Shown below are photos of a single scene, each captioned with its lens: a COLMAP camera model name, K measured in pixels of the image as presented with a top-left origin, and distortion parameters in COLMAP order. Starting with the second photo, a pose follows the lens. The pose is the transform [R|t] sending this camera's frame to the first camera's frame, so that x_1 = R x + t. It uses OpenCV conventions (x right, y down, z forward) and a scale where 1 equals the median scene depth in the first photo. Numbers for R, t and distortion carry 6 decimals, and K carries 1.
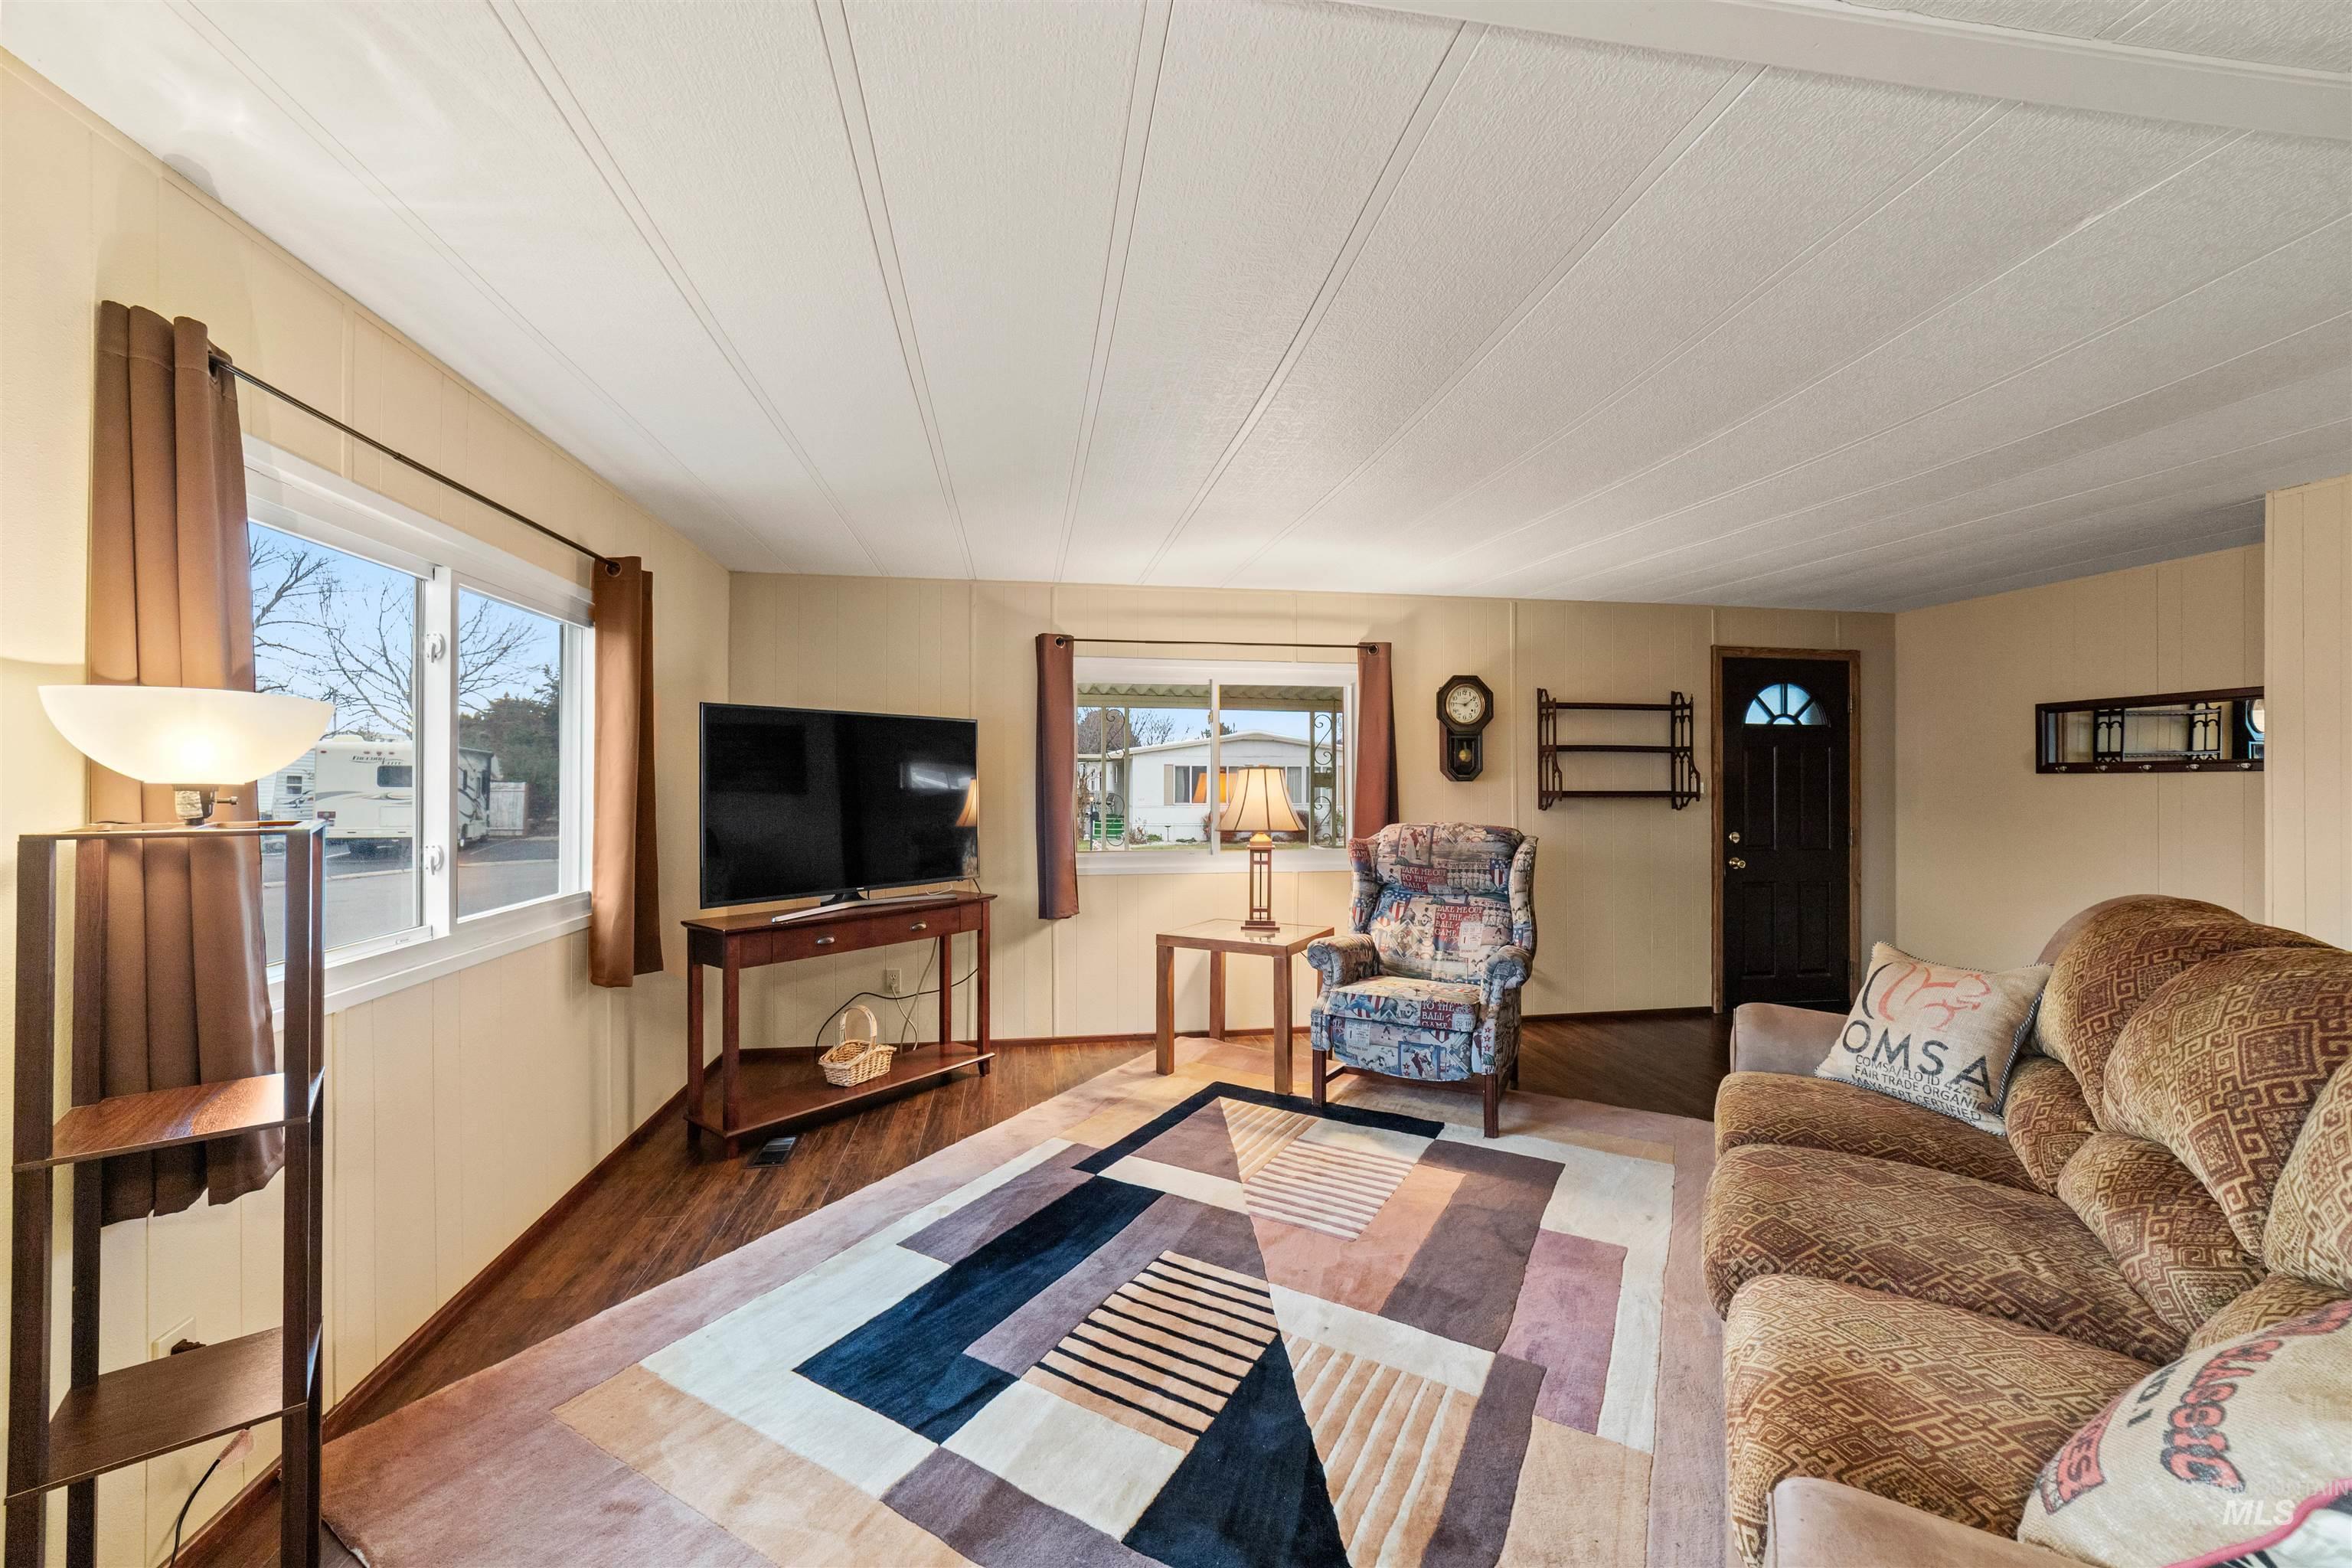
lens RADIAL K [[919.9, 0, 1162.7], [0, 919.9, 781.0], [0, 0, 1]] dist [-0.014490, 0.007026]
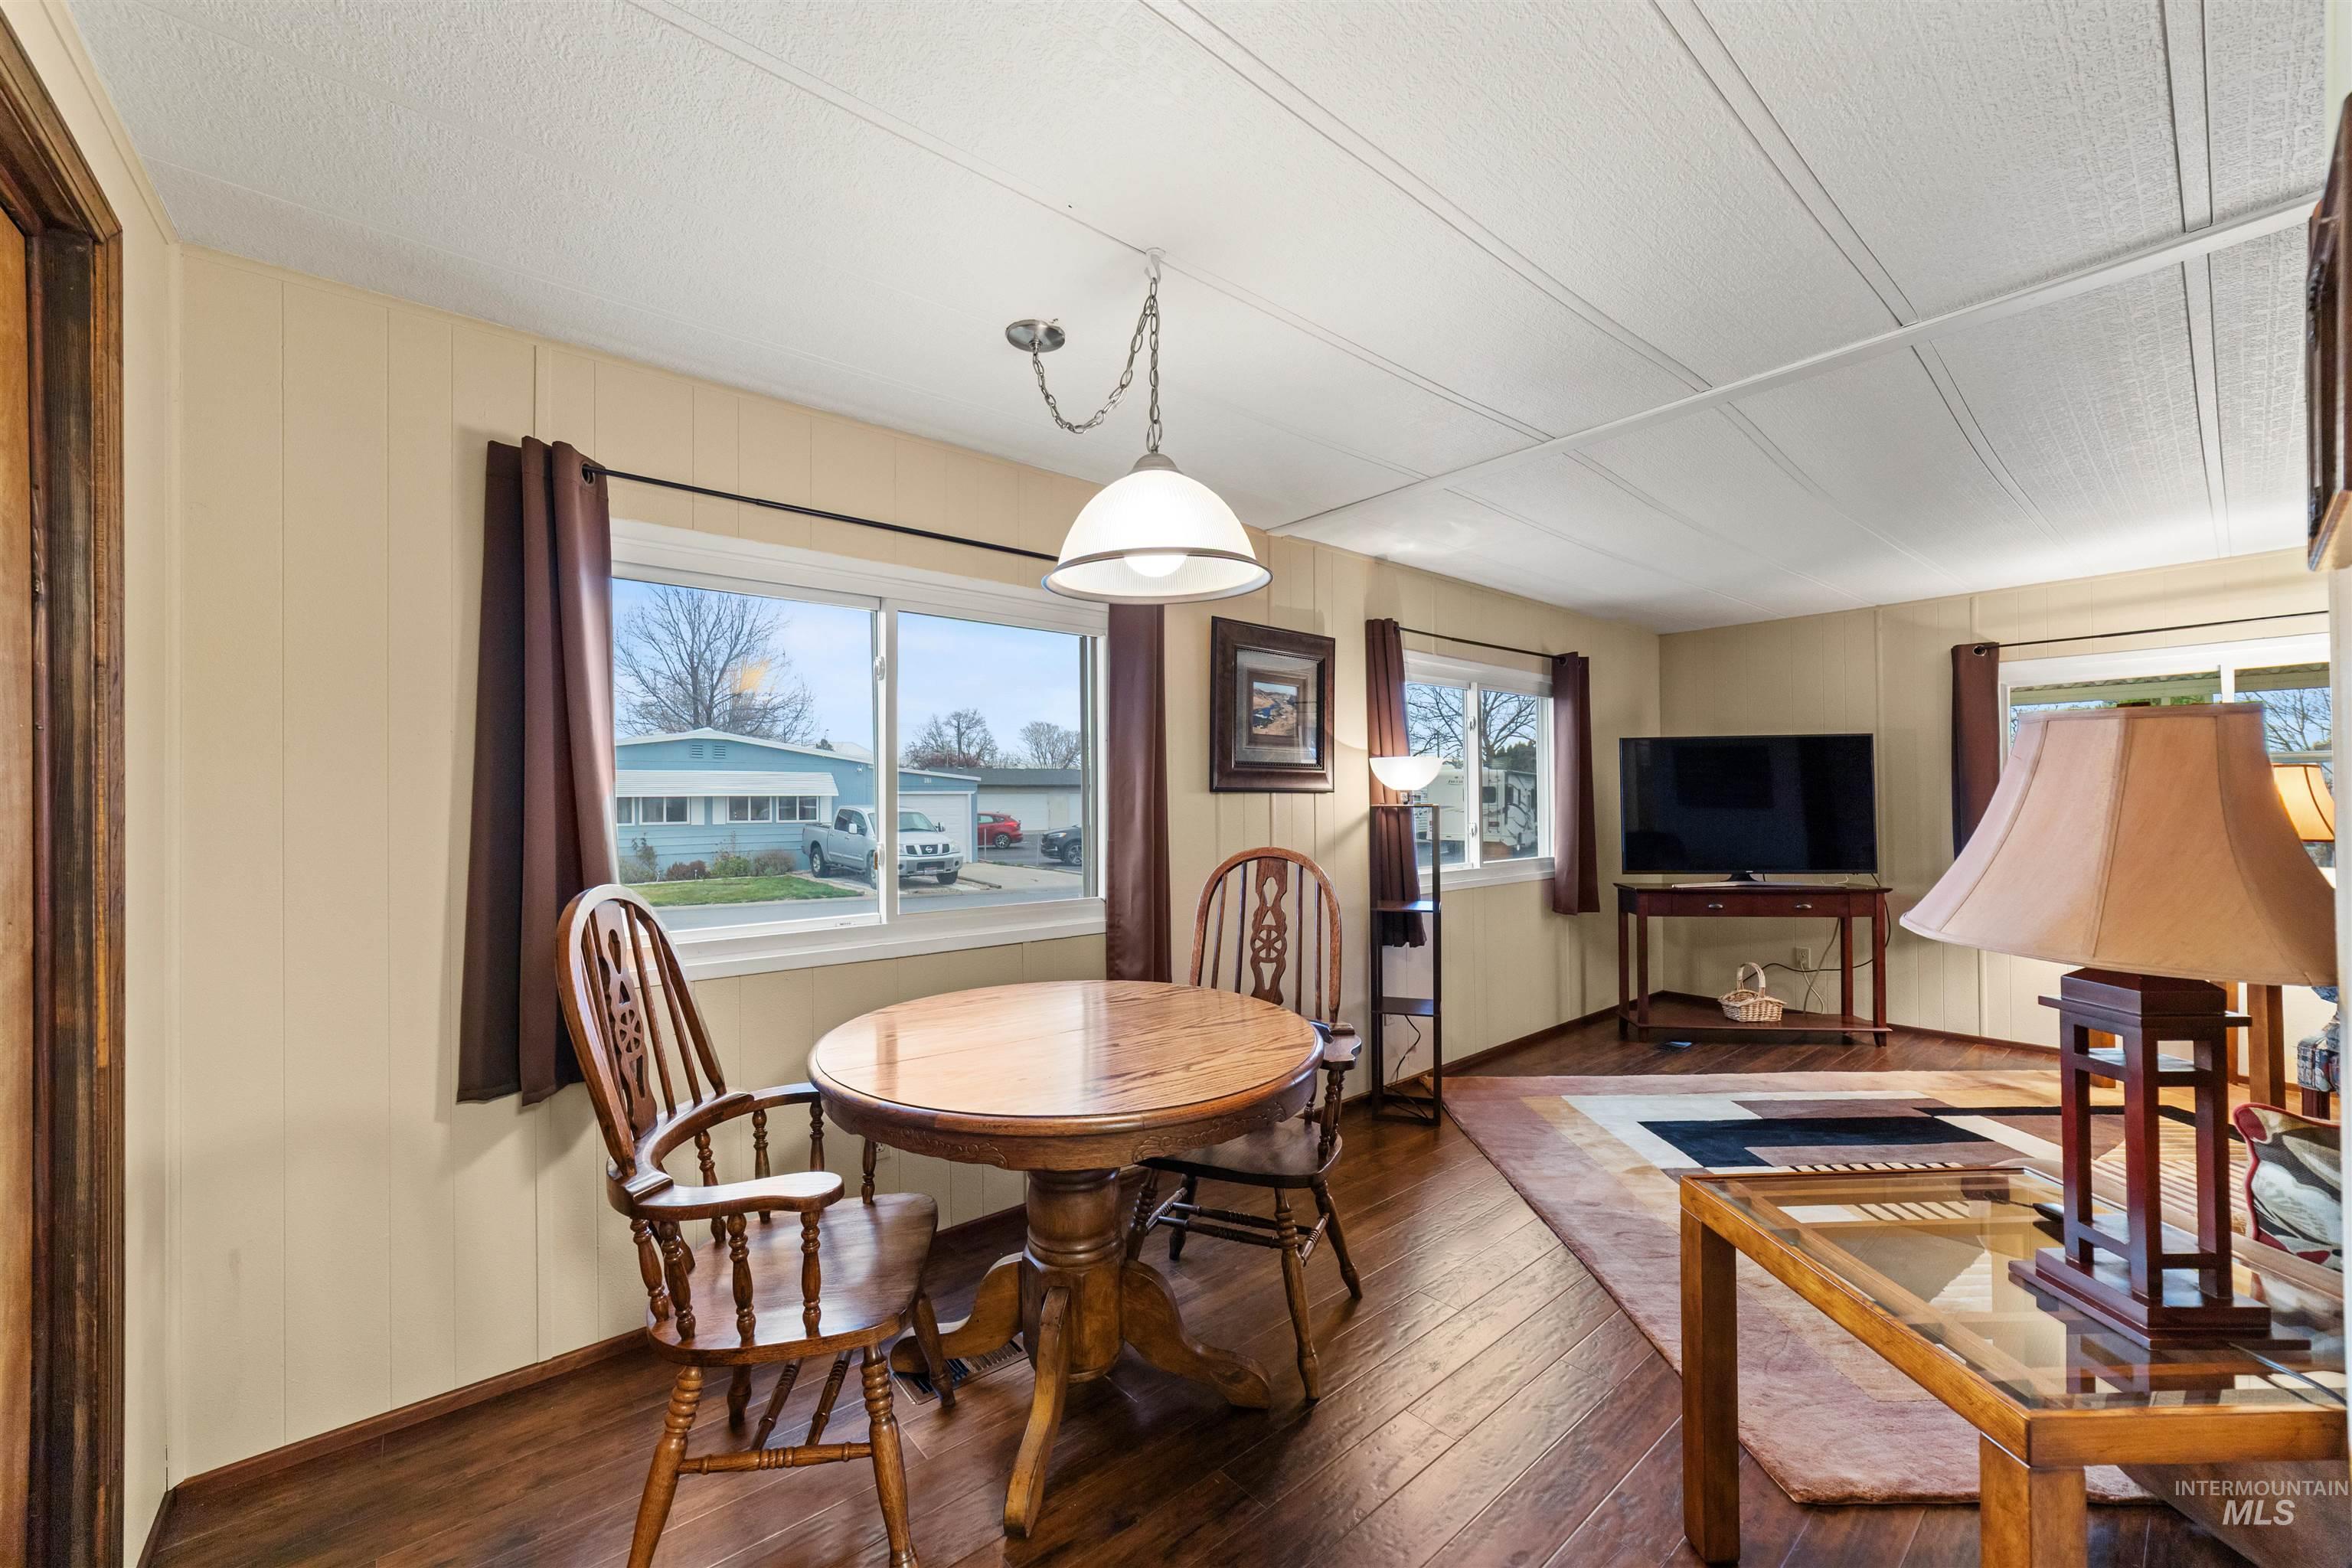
lens RADIAL K [[897.7, 0, 1165.5], [0, 897.7, 790.6], [0, 0, 1]] dist [-0.022696, 0.008169]
pose [[0.512758, -0.015026, -0.858402, 0.378116], [0.007681, 0.999887, -0.012914, 0.015344], [0.858499, 0.000028, 0.512815, -0.405513]]
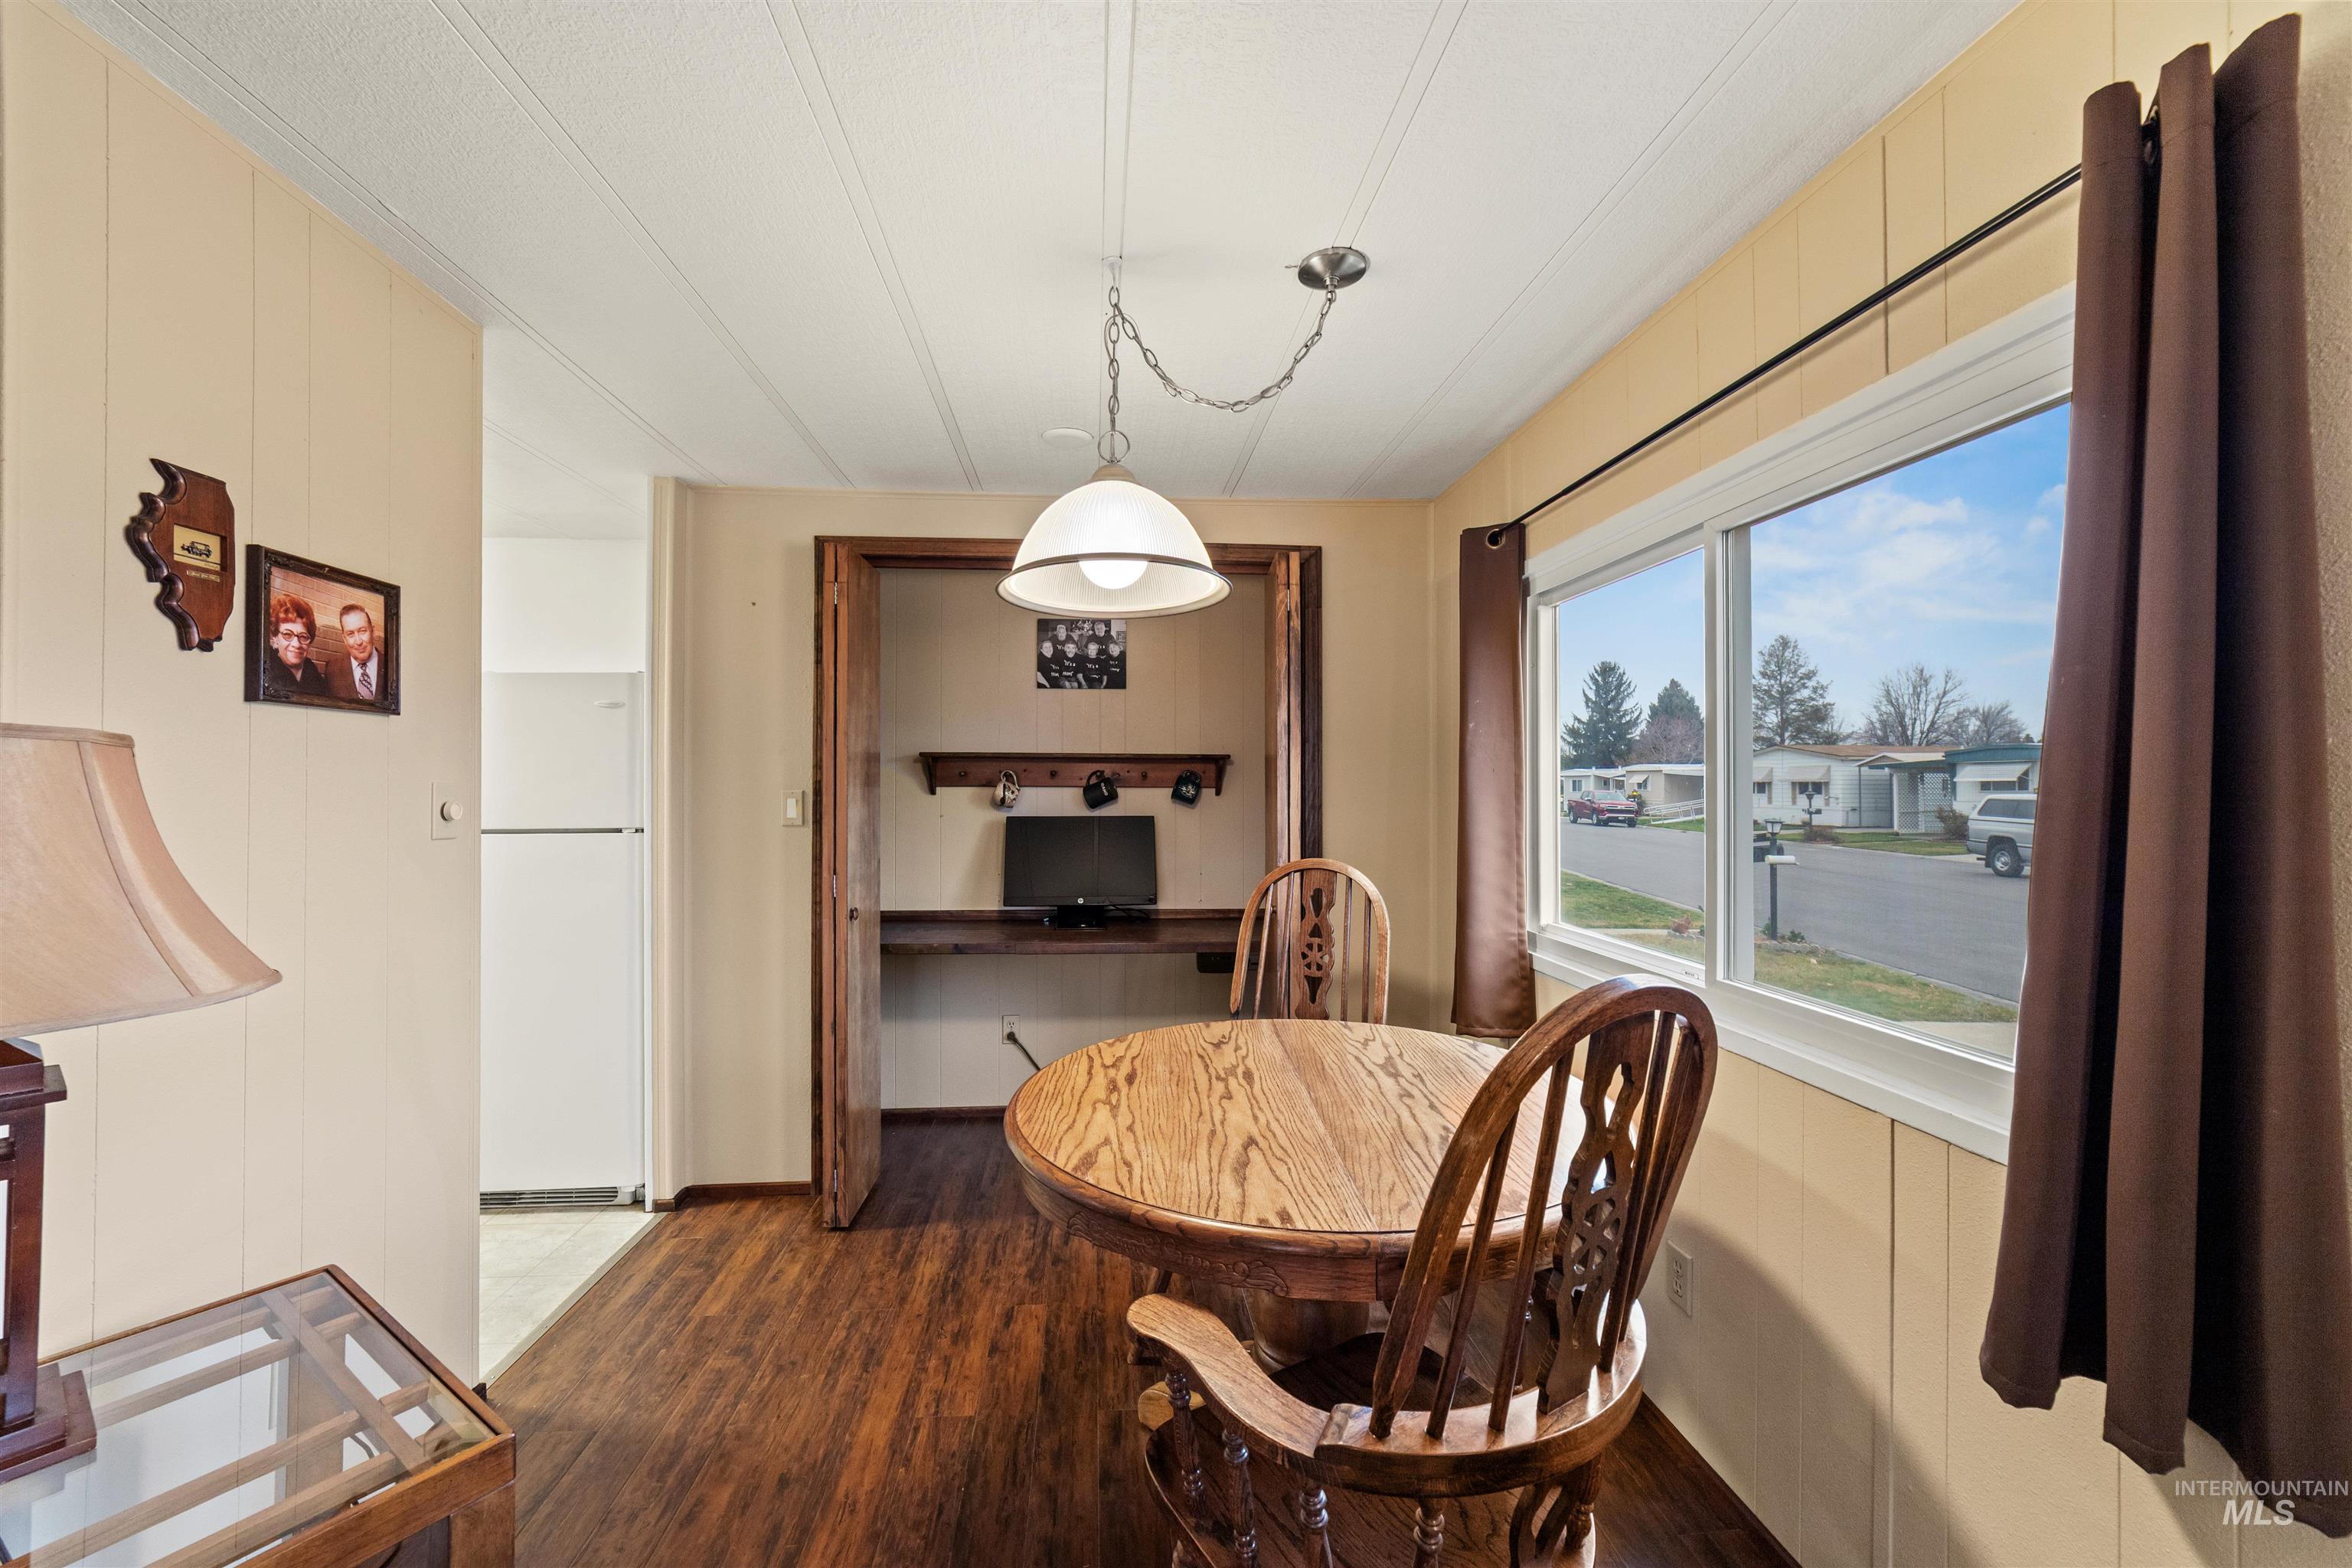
lens RADIAL K [[920.0, 0, 1179.3], [0, 920.0, 779.6], [0, 0, 1]] dist [-0.001468, 0.000273]
pose [[-0.997619, -0.000329, 0.068959, -0.122887], [-0.000892, 0.999966, -0.008142, -0.000856], [-0.068954, -0.008184, -0.997586, 0.345216]]
